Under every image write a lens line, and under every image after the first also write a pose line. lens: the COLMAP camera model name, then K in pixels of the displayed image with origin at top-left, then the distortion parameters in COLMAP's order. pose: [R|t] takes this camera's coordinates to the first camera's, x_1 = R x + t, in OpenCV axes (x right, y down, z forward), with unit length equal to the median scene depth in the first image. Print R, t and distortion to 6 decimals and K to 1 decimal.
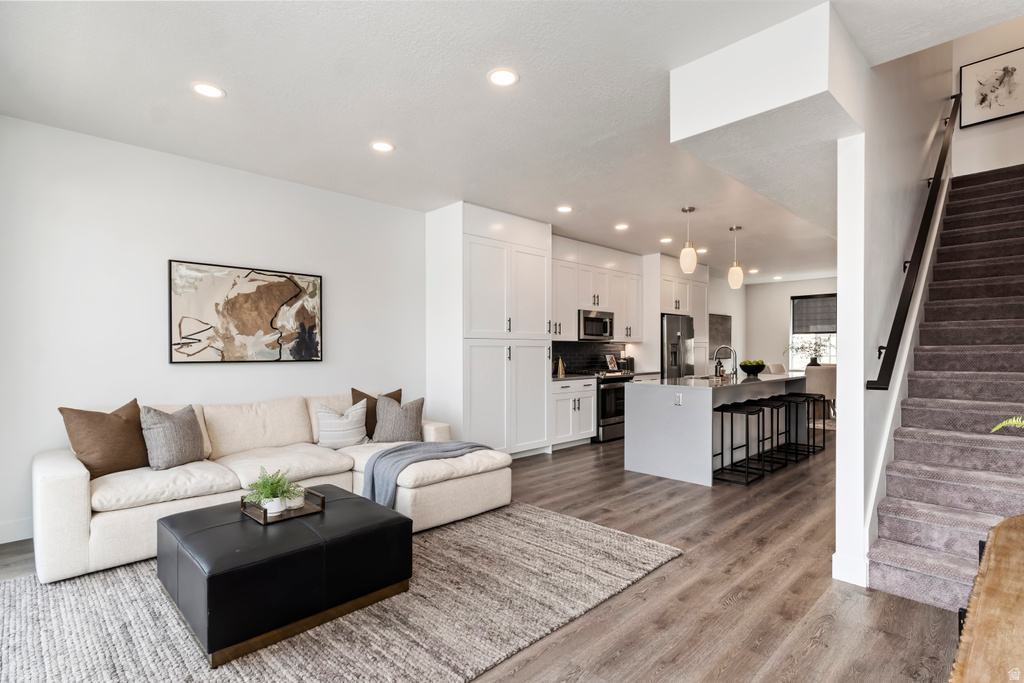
lens RADIAL K [[495.2, 0, 501.2], [0, 495.2, 355.6], [0, 0, 1]] dist [0.000518, 0.000067]
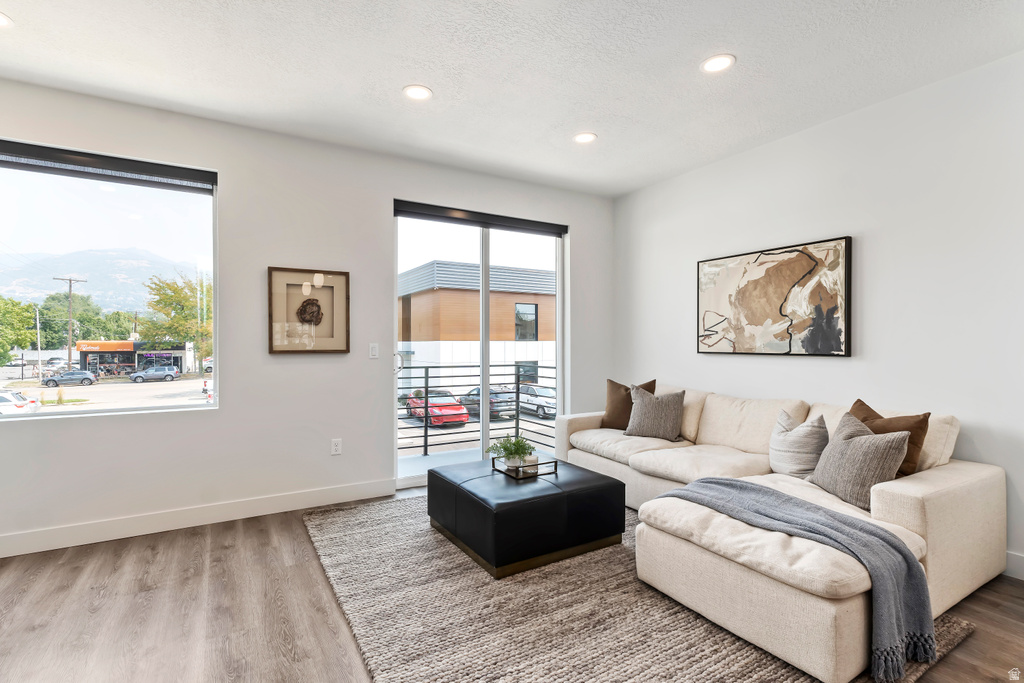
lens RADIAL K [[492.0, 0, 508.9], [0, 492.0, 343.7], [0, 0, 1]] dist [0.001595, -0.000012]
pose [[-0.222588, 0.005228, -0.974899, 0.407368], [-0.006653, 0.999954, 0.006881, -0.008360], [0.974890, 0.008017, -0.222543, 0.645817]]
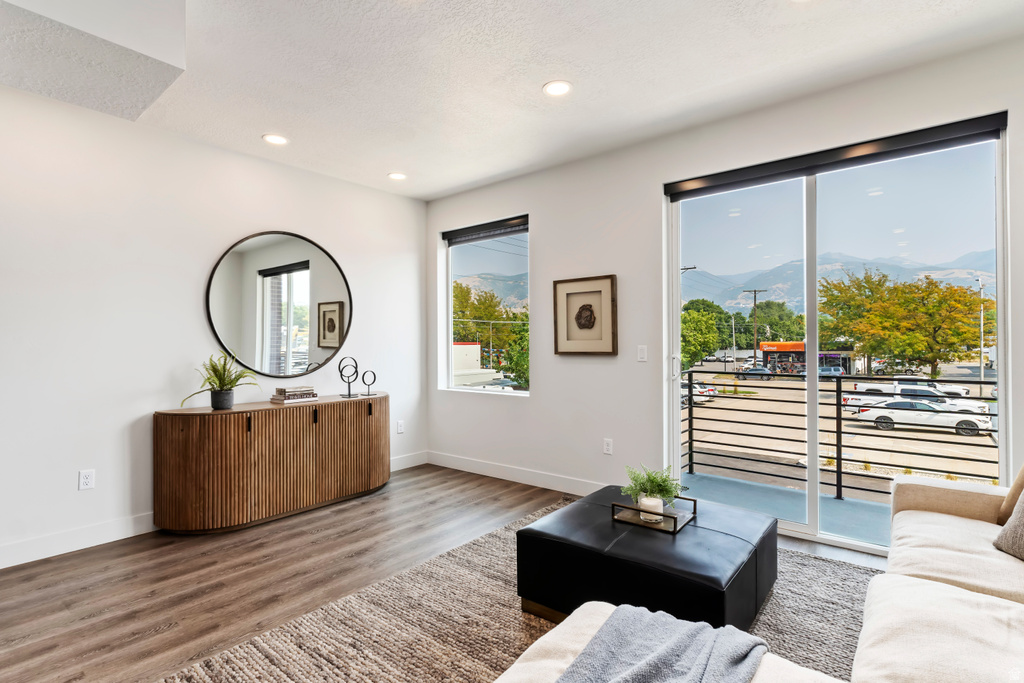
lens RADIAL K [[499.0, 0, 509.8], [0, 499.0, 345.9], [0, 0, 1]] dist [0.003932, 0.000960]
pose [[-0.991743, 0.008220, -0.127978, -0.026822], [0.006998, 0.999926, 0.009994, -0.010652], [0.128050, 0.009015, -0.991727, 0.986398]]
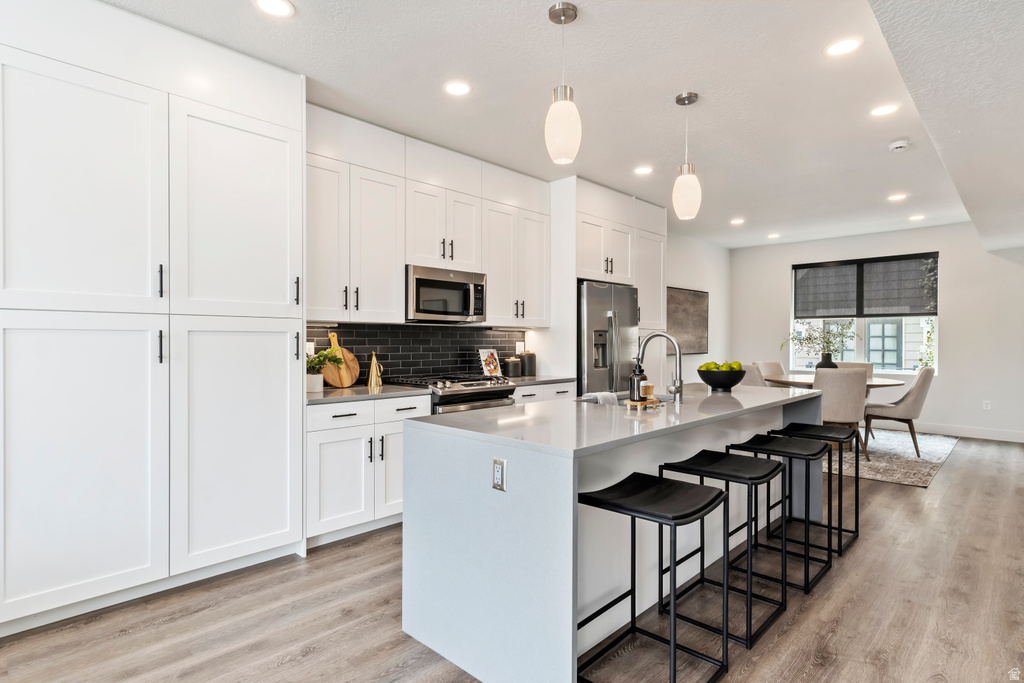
lens RADIAL K [[538.6, 0, 510.0], [0, 538.6, 345.6], [0, 0, 1]] dist [0.005002, 0.001002]
pose [[0.998791, 0.004814, 0.048927, 0.332653], [-0.004828, 0.999988, 0.000171, -0.008549], [-0.048926, -0.000407, 0.998802, 0.574300]]
